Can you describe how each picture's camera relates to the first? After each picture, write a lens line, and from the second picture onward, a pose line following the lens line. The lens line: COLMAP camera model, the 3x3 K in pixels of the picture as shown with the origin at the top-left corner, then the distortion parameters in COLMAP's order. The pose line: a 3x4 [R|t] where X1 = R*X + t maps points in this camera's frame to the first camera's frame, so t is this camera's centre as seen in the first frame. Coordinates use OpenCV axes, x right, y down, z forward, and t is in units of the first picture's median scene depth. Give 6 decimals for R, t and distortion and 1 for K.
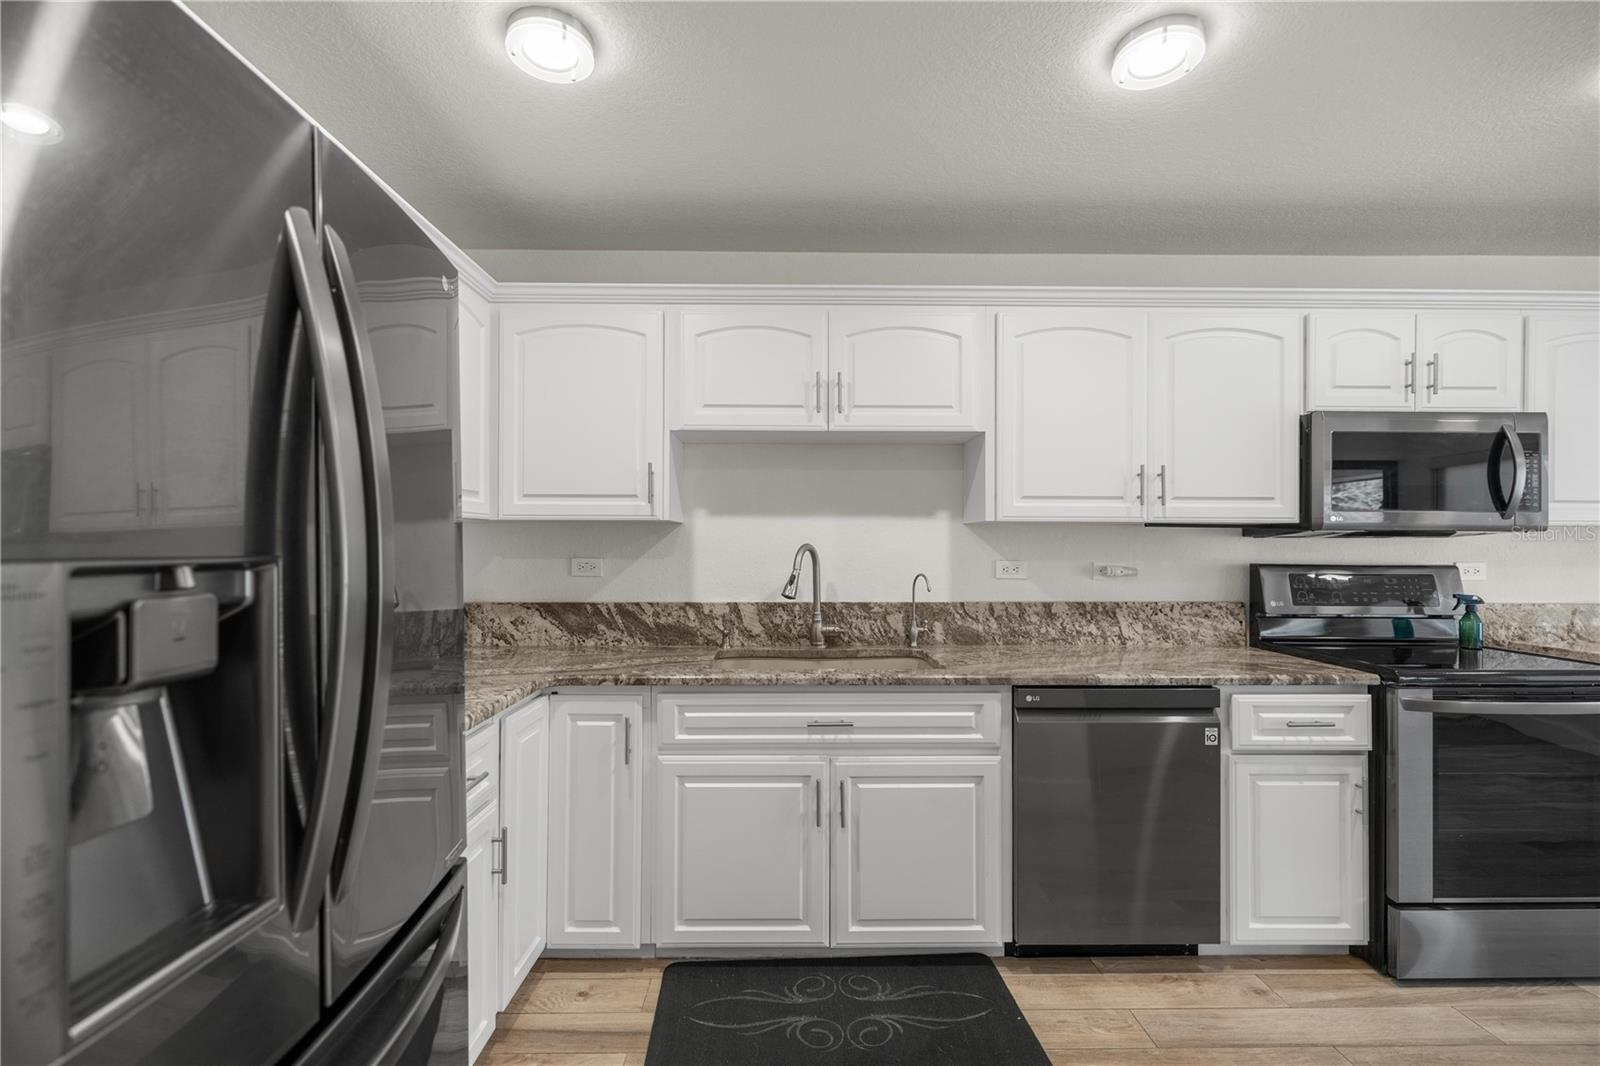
lens RADIAL K [[675.4, 0, 803.4], [0, 675.4, 543.9], [0, 0, 1]] dist [0.002268, -0.000052]
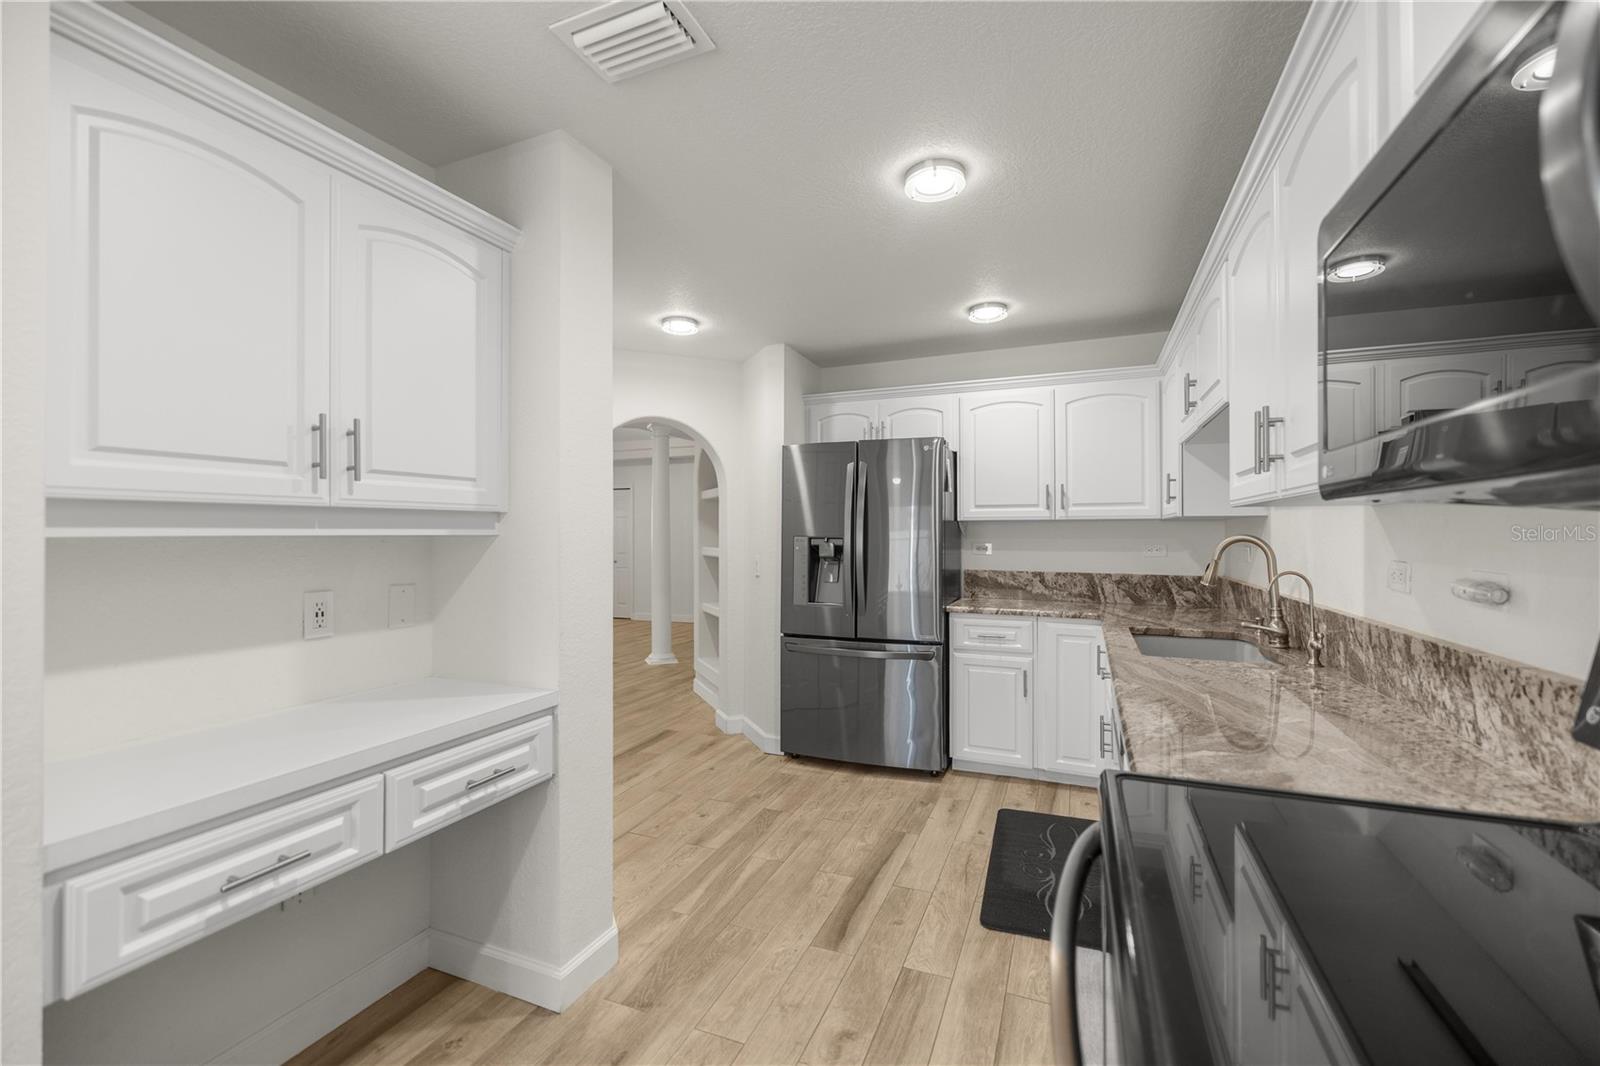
lens RADIAL K [[675.4, 0, 801.5], [0, 675.4, 529.6], [0, 0, 1]] dist [0.002268, -0.000052]
pose [[-0.396230, -0.008456, -0.918112, 1.104493], [-0.009334, 0.999943, -0.005182, 0.004178], [0.918104, 0.006517, -0.396286, 0.749822]]
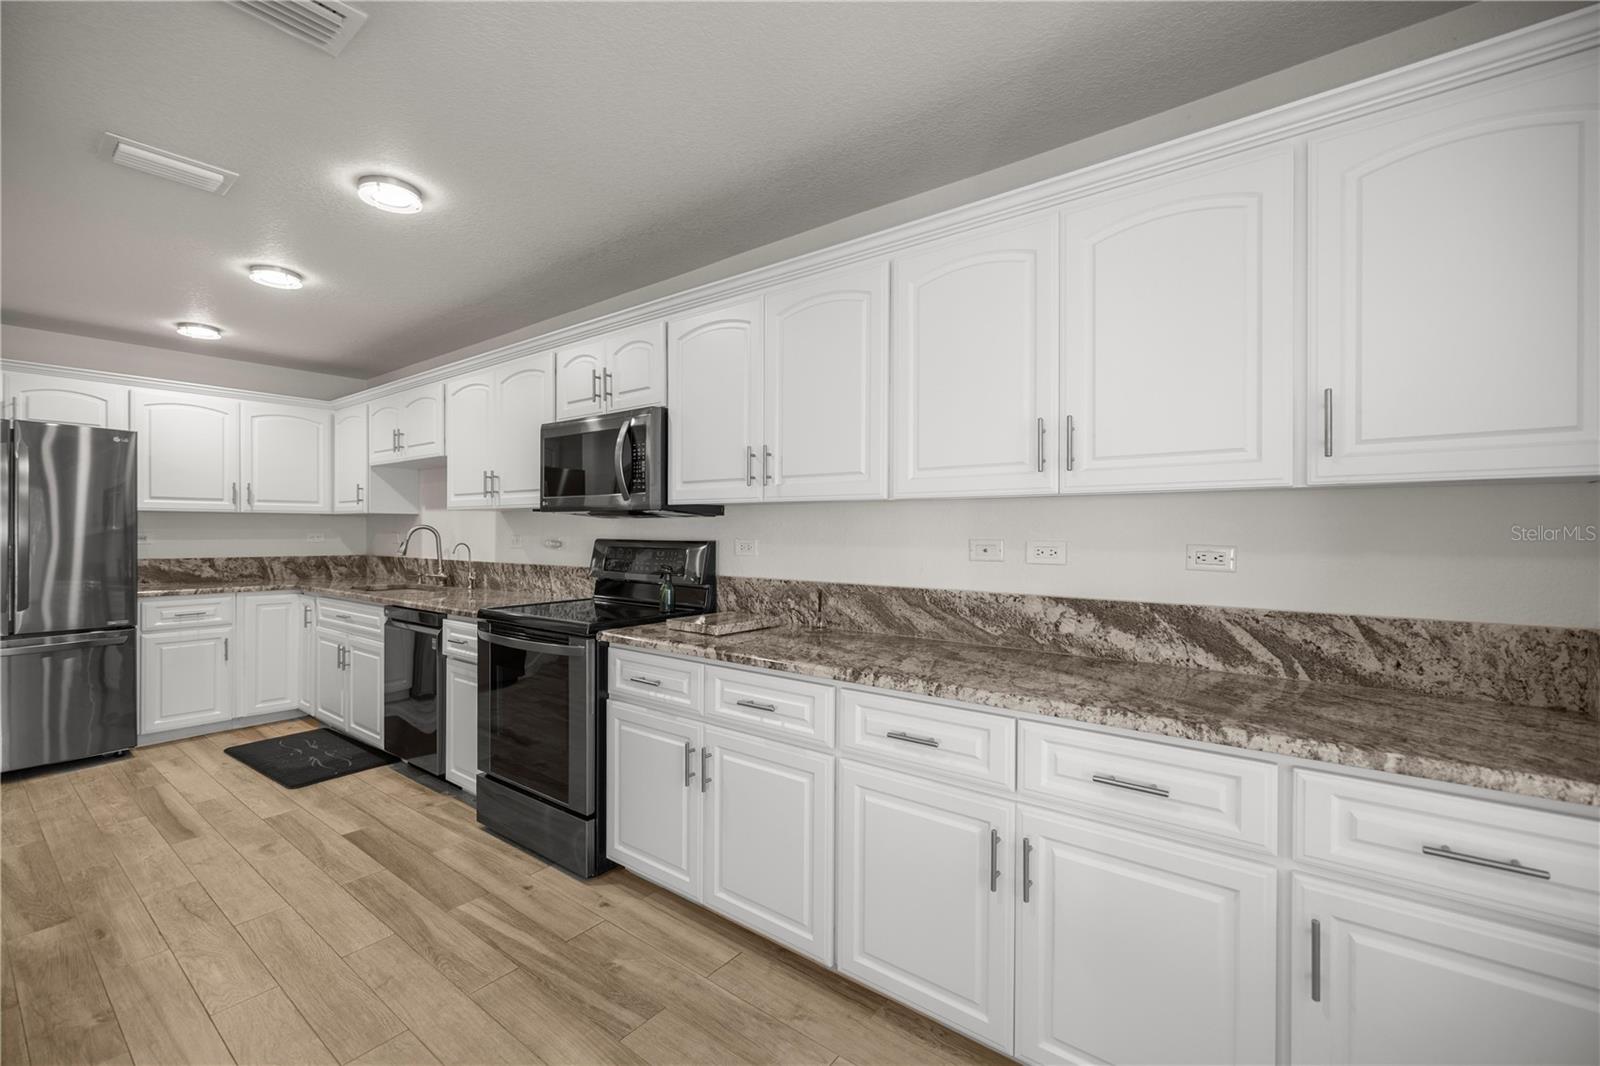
lens RADIAL K [[675.4, 0, 798.0], [0, 675.4, 529.6], [0, 0, 1]] dist [0.002268, -0.000052]
pose [[0.783160, -0.002235, -0.621816, 1.744117], [-0.006264, 0.999914, -0.011484, 0.024789], [0.621789, 0.012889, 0.783079, 0.219018]]
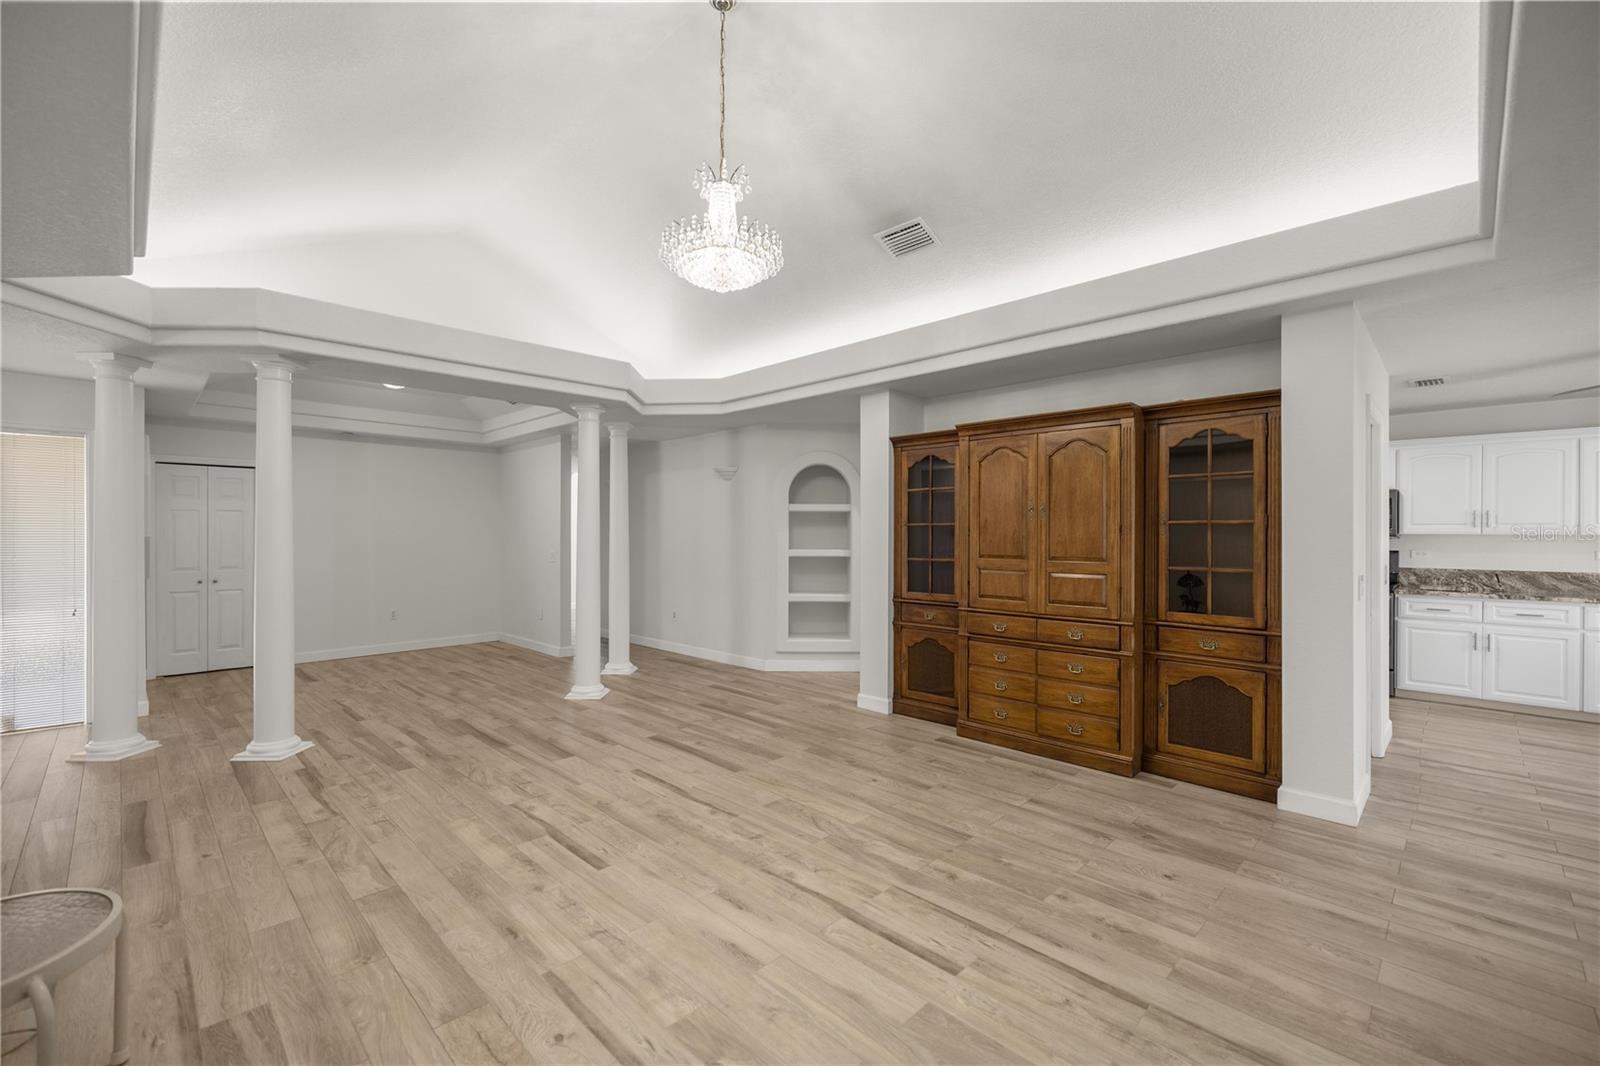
lens RADIAL K [[675.4, 0, 797.3], [0, 675.4, 536.6], [0, 0, 1]] dist [0.002268, -0.000052]
pose [[0.704791, 0.000979, -0.709414, 1.140379], [-0.009507, 0.999922, -0.008065, 0.021675], [0.709351, 0.012428, 0.704745, -2.071092]]
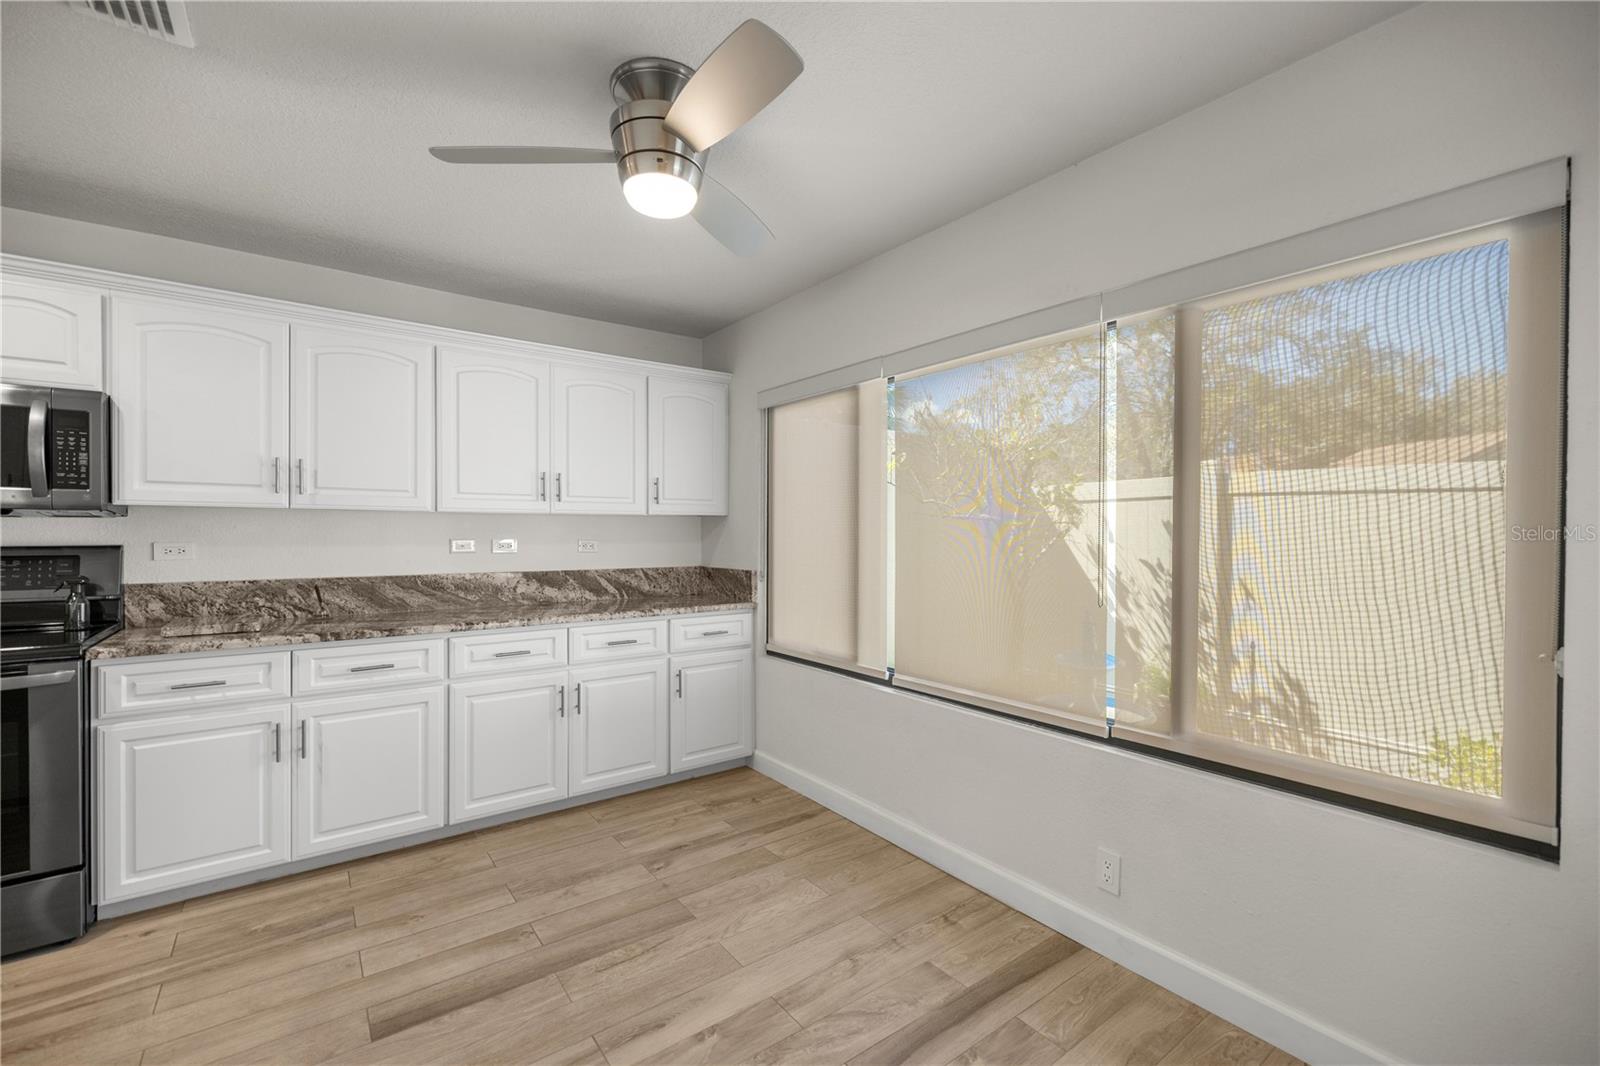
lens RADIAL K [[675.4, 0, 789.6], [0, 675.4, 535.9], [0, 0, 1]] dist [0.002268, -0.000052]
pose [[0.812379, -0.005549, 0.583103, 1.164398], [0.007077, 0.999975, -0.000343, 0.025267], [-0.583087, 0.004405, 0.812398, -0.366177]]
